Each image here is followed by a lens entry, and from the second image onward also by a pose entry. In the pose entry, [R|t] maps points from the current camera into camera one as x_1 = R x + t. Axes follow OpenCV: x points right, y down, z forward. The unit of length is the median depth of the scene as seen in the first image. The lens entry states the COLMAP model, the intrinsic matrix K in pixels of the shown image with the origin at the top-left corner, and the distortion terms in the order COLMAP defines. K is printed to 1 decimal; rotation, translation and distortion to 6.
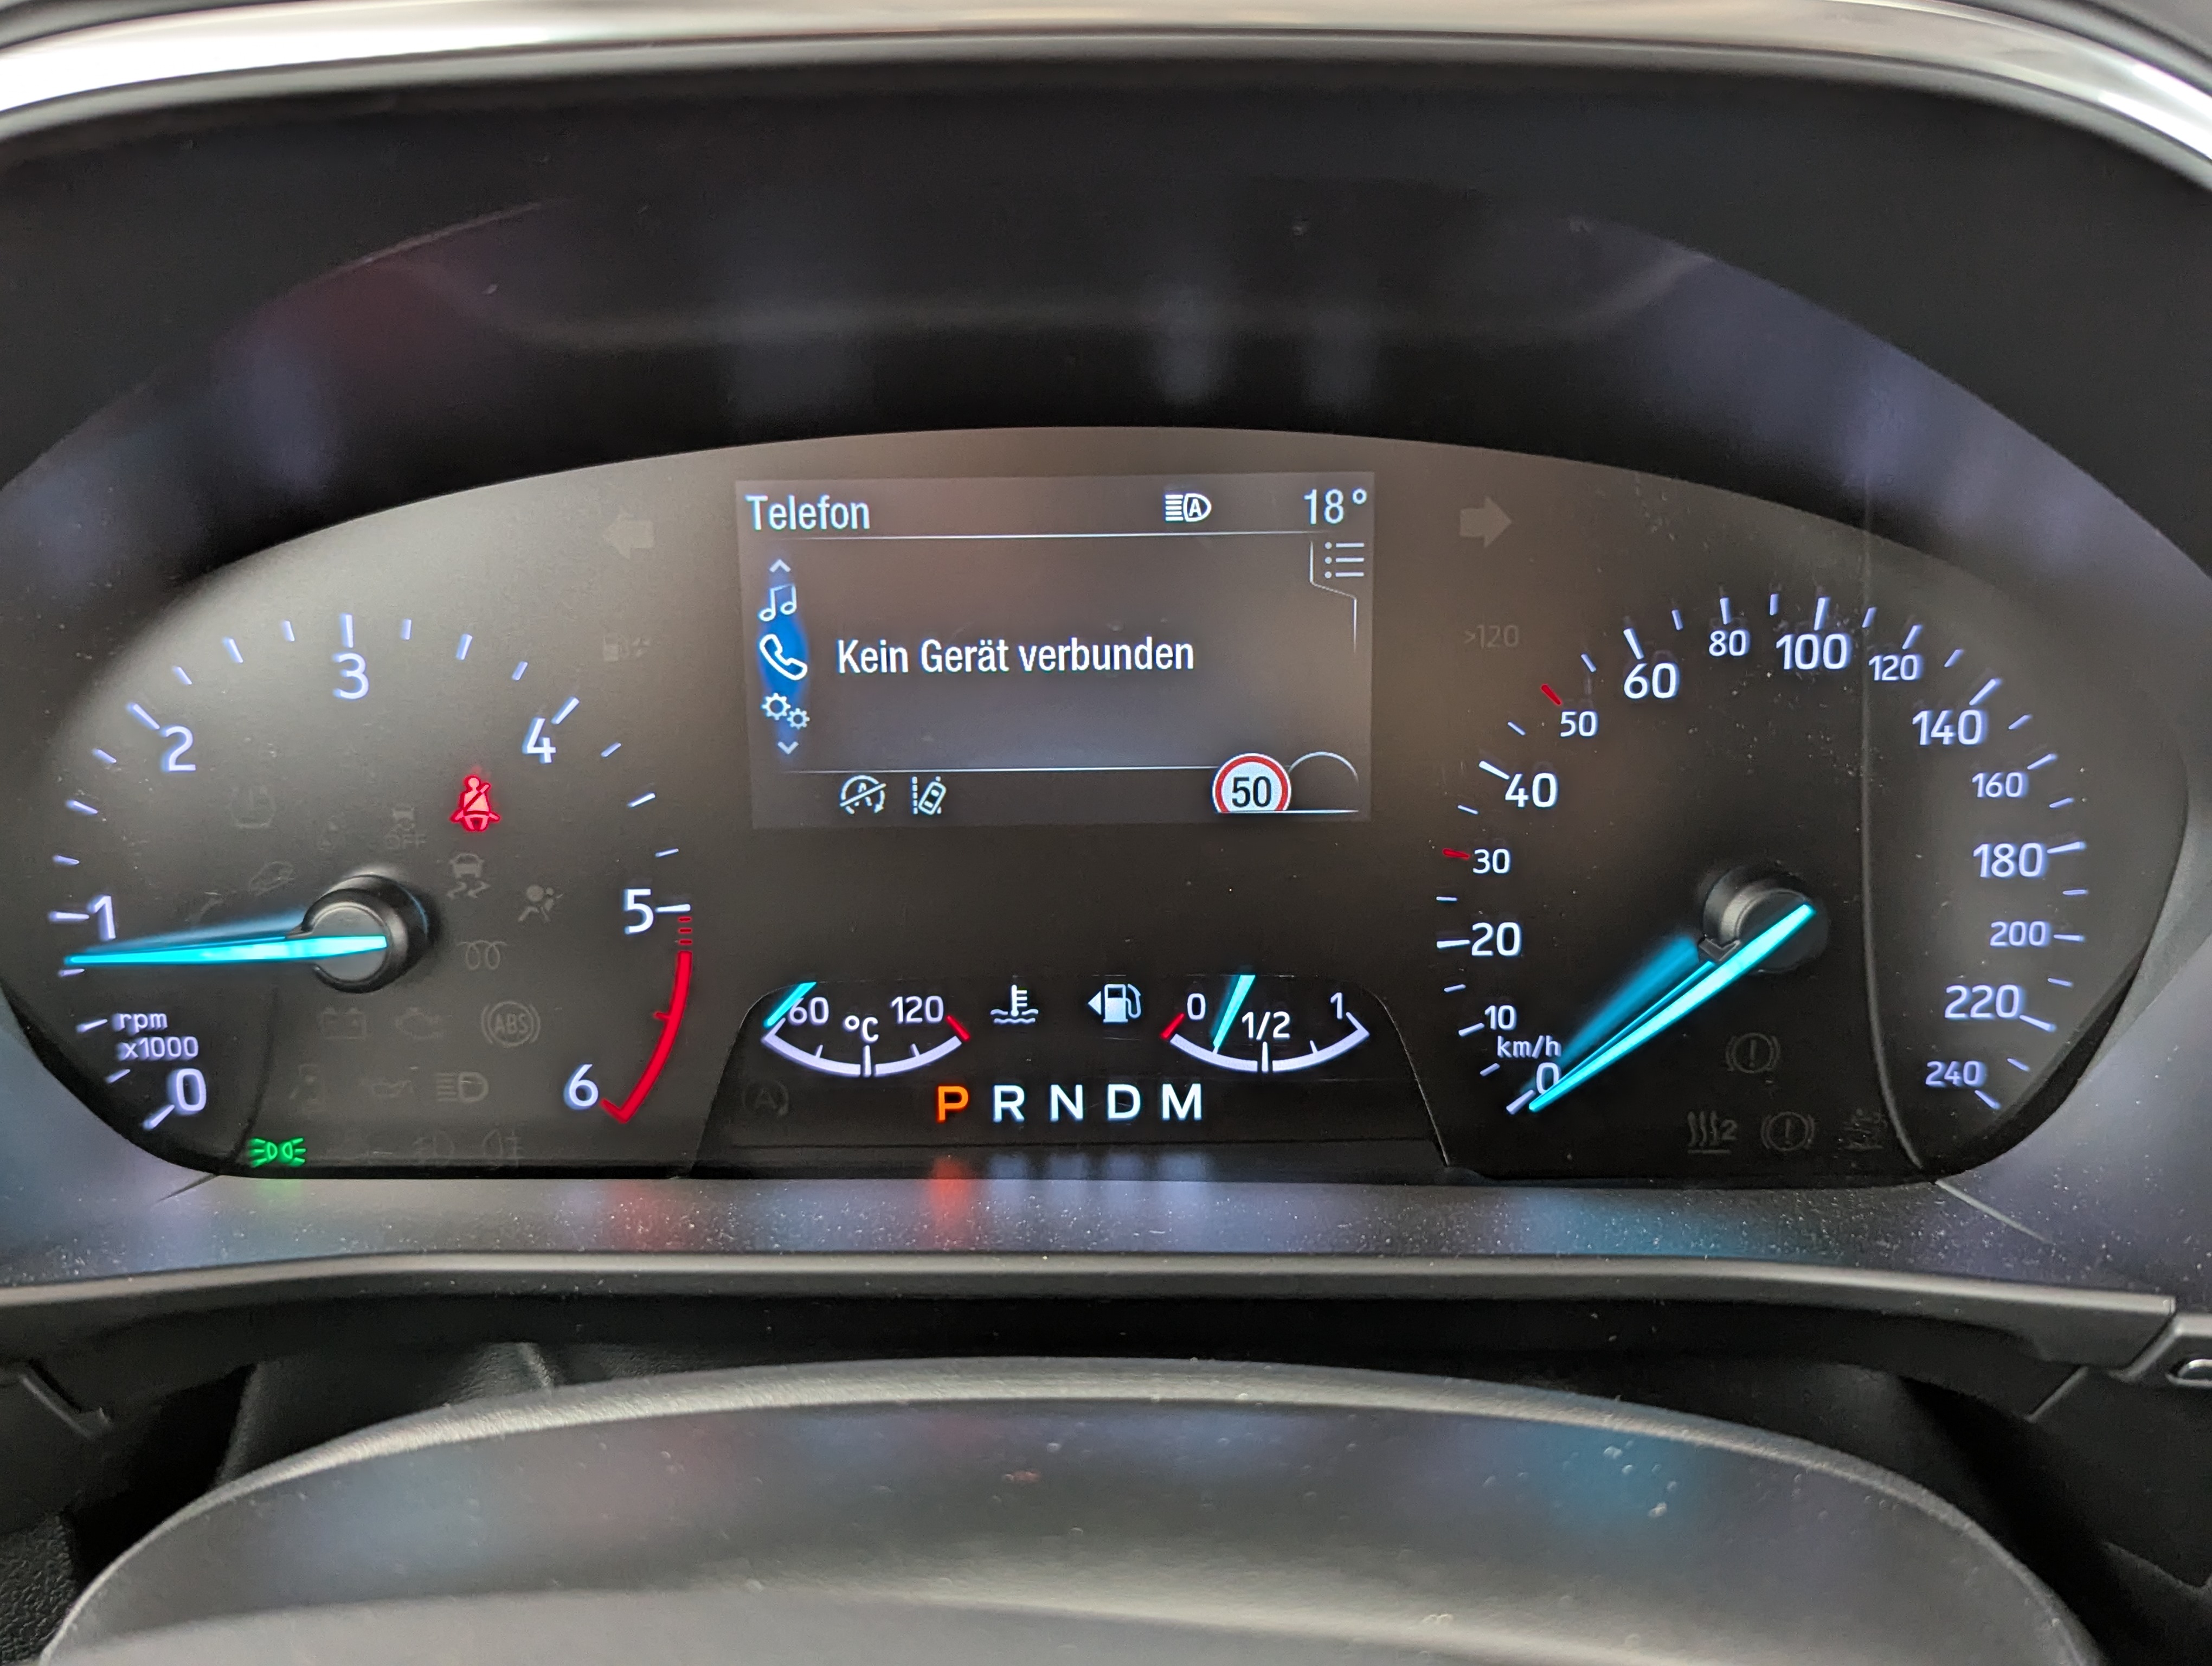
lens RADIAL K [[2043.0, 0, 1093.2], [0, 2043.0, 836.4], [0, 0, 1]] dist [0.032382, 0.000000]
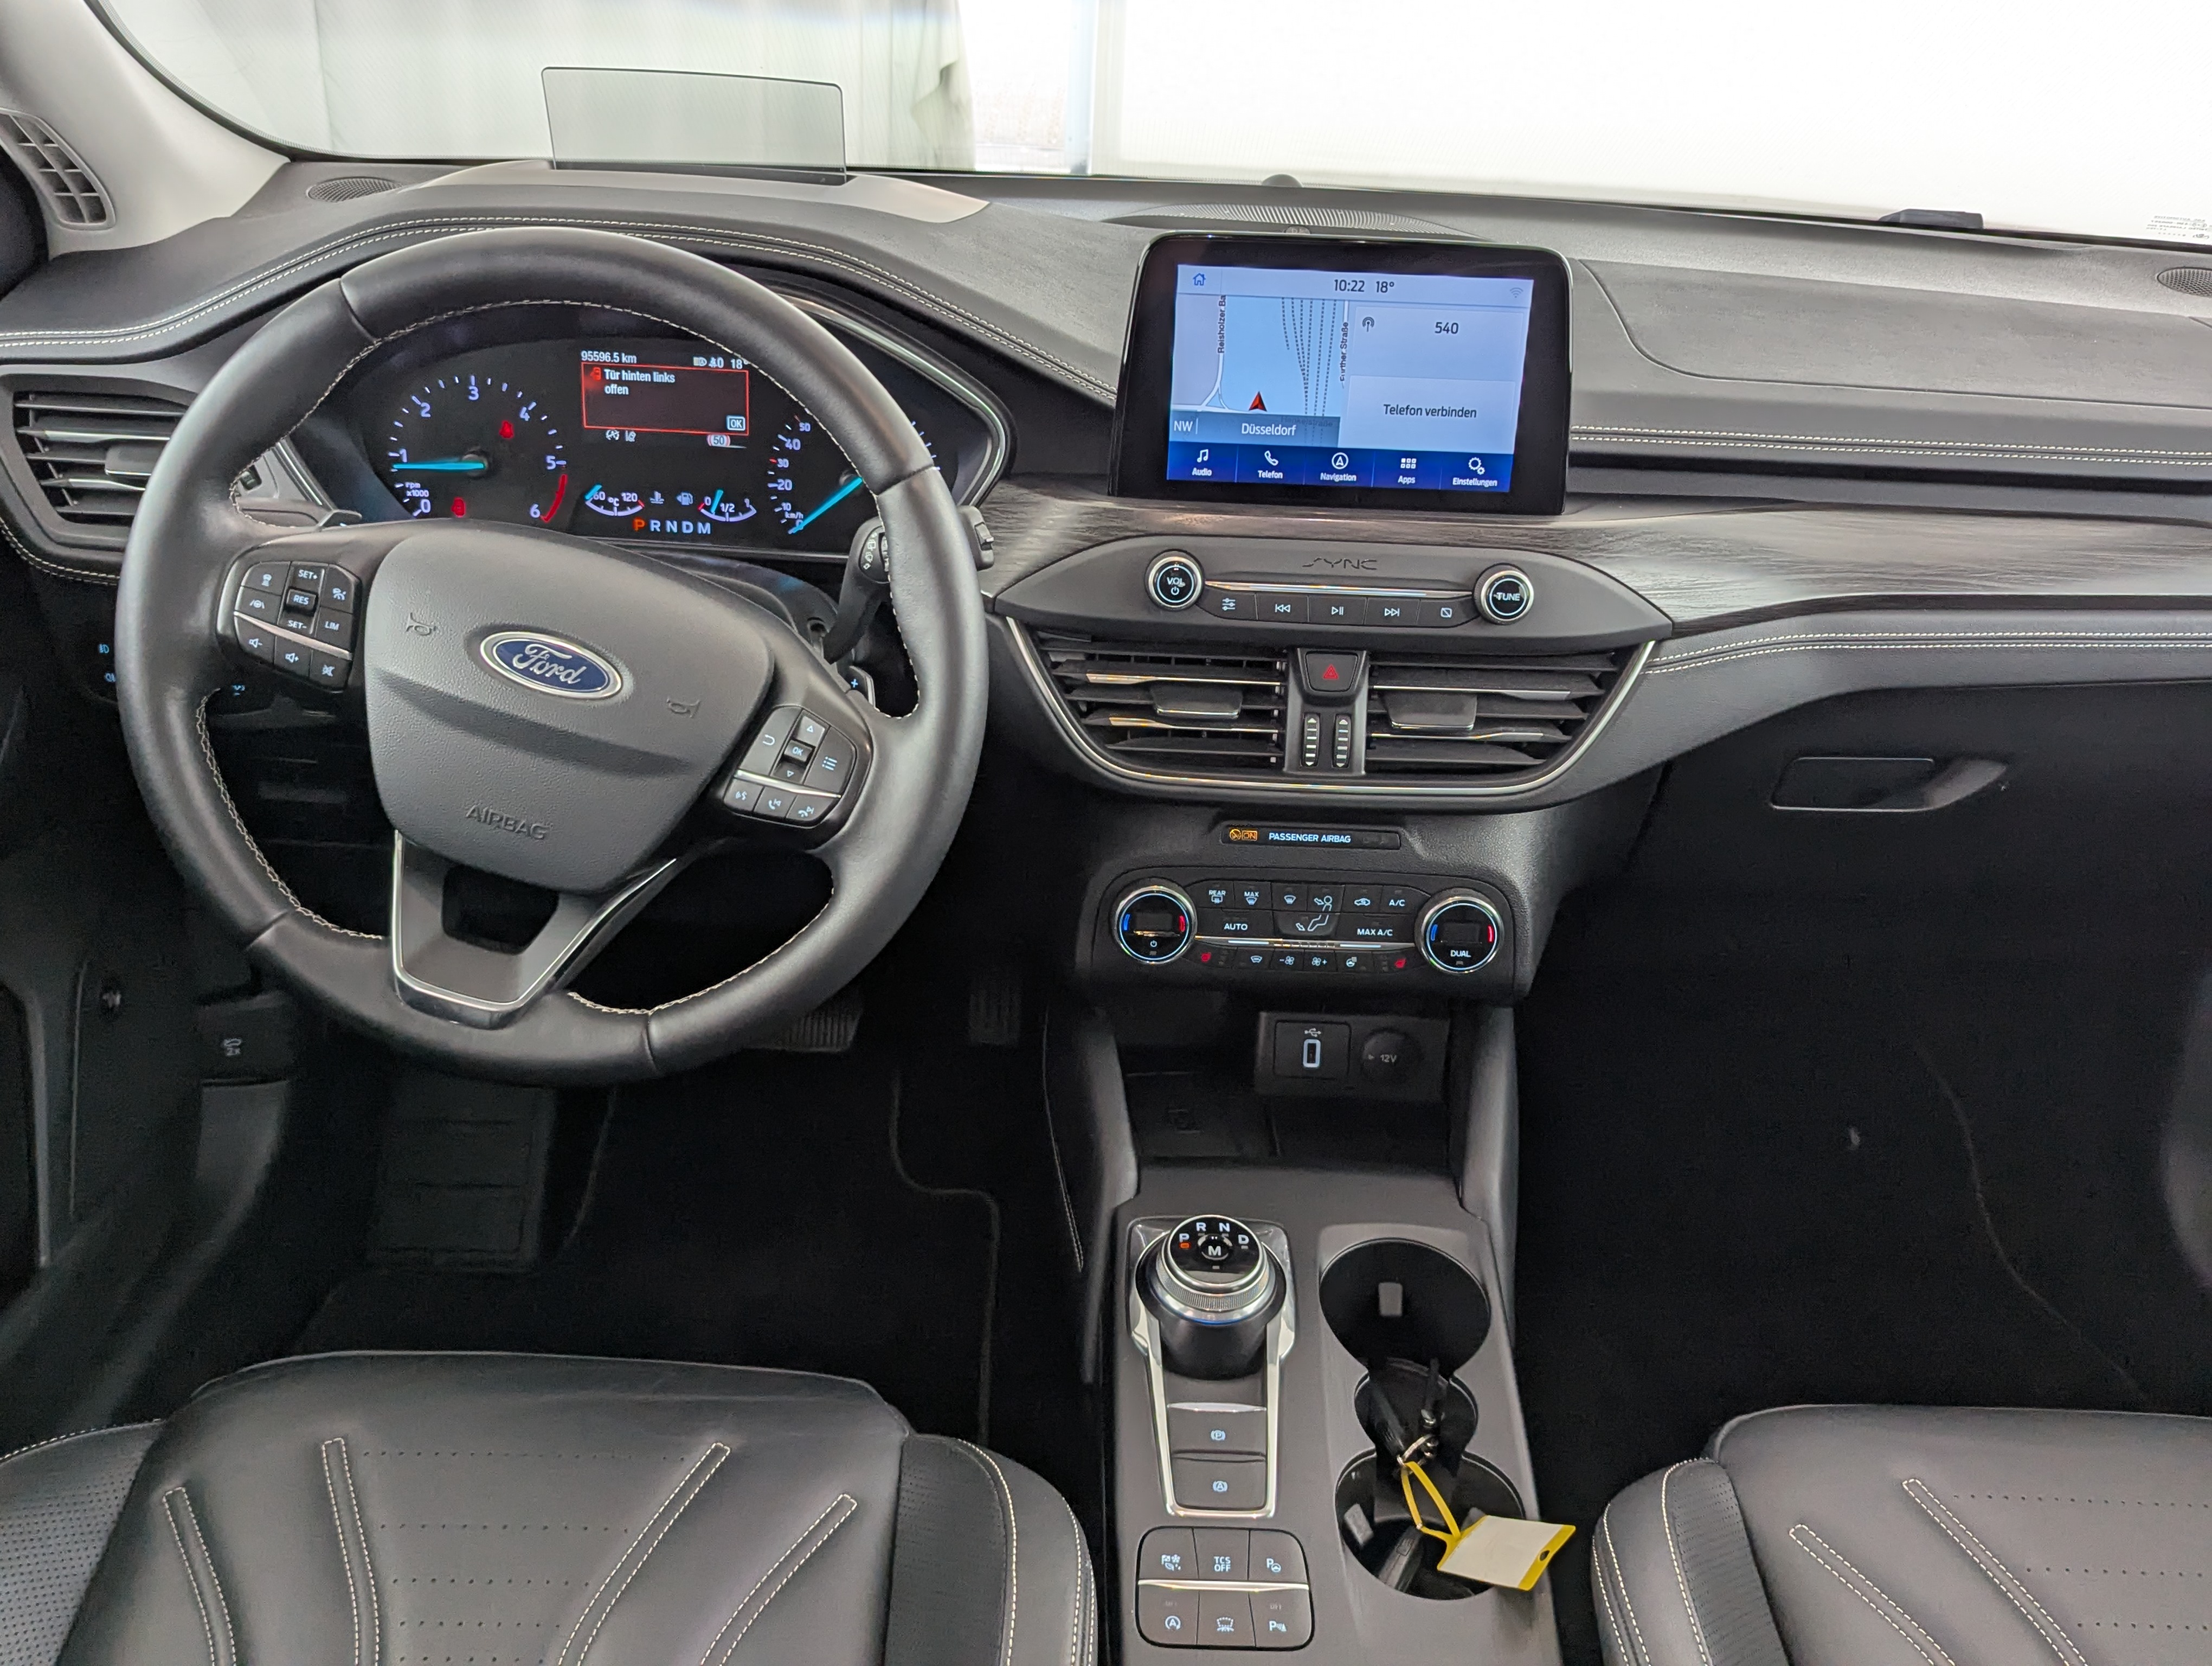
lens RADIAL K [[2043.0, 0, 1103.9], [0, 2043.0, 854.7], [0, 0, 1]] dist [0.032382, 0.000000]
pose [[0.997761, 0.051879, 0.042199, 0.640547], [-0.057794, 0.986406, 0.153827, 0.105192], [-0.033645, -0.155921, 0.987196, -2.737744]]
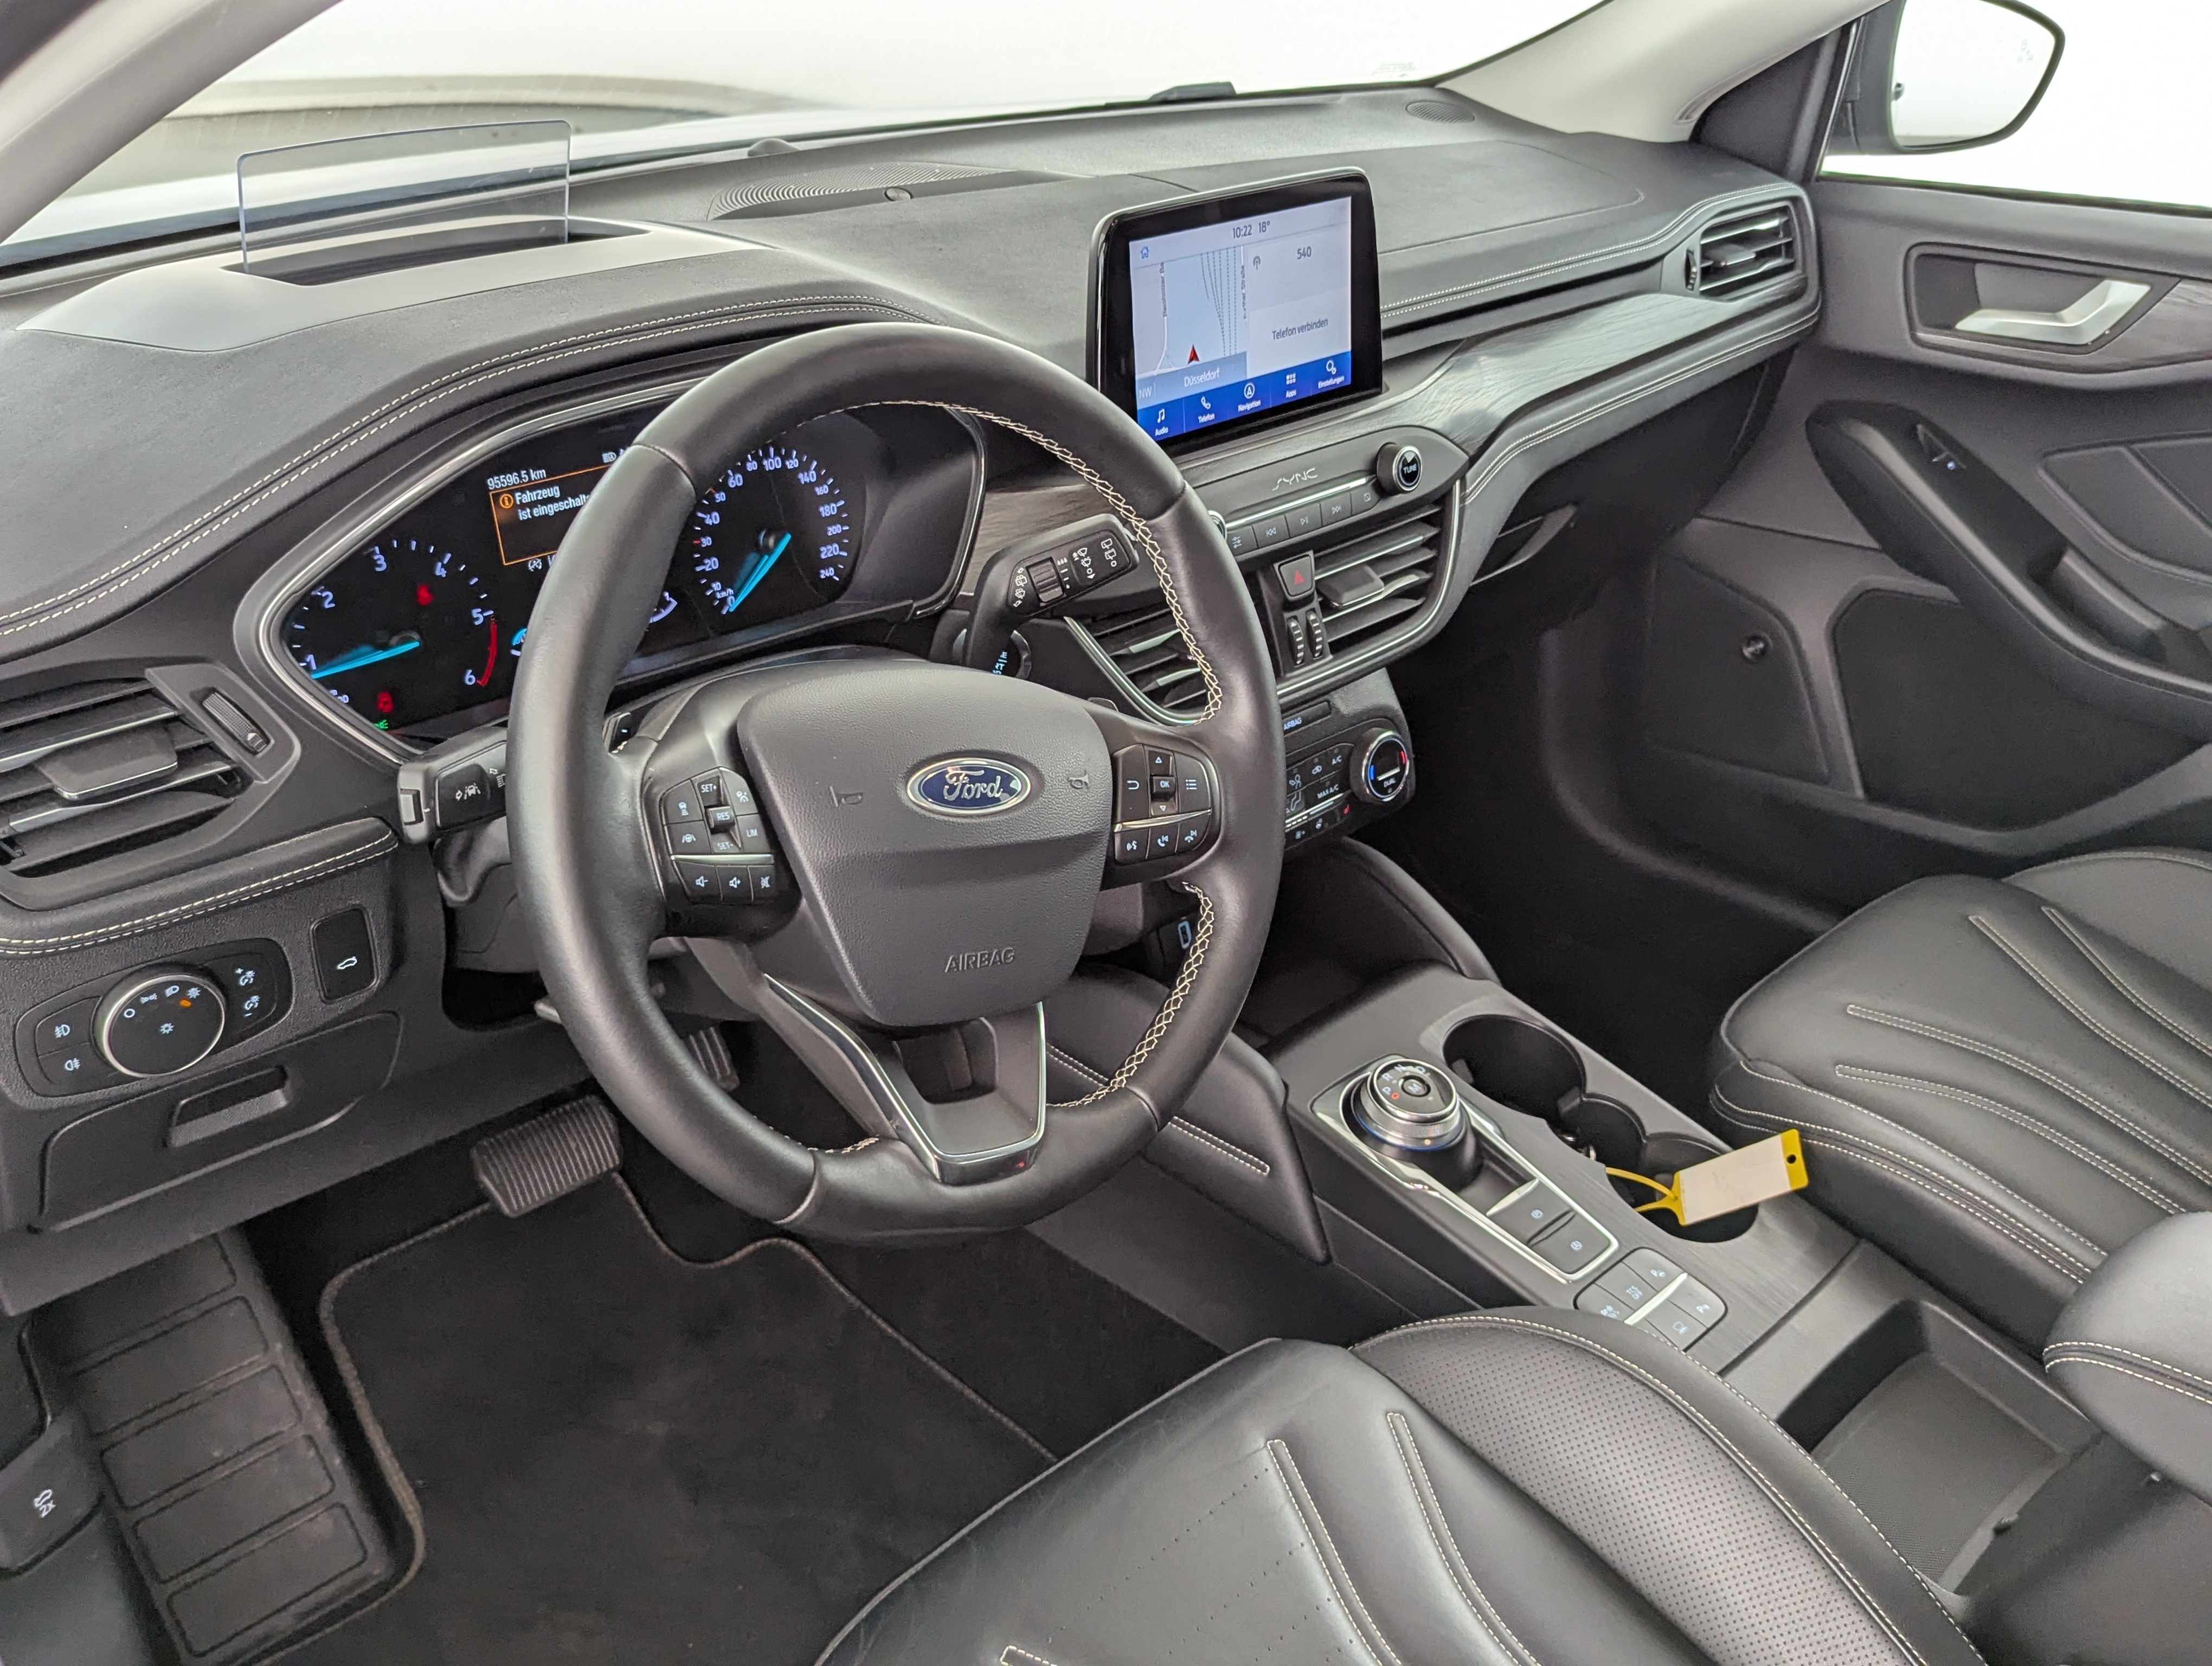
lens RADIAL K [[2043.0, 0, 1121.9], [0, 2043.0, 872.9], [0, 0, 1]] dist [0.032382, 0.000000]
pose [[0.709257, -0.319070, 0.628609, -1.590366], [0.189223, 0.945151, 0.266241, -0.237262], [-0.679080, -0.069886, 0.730730, -1.948693]]
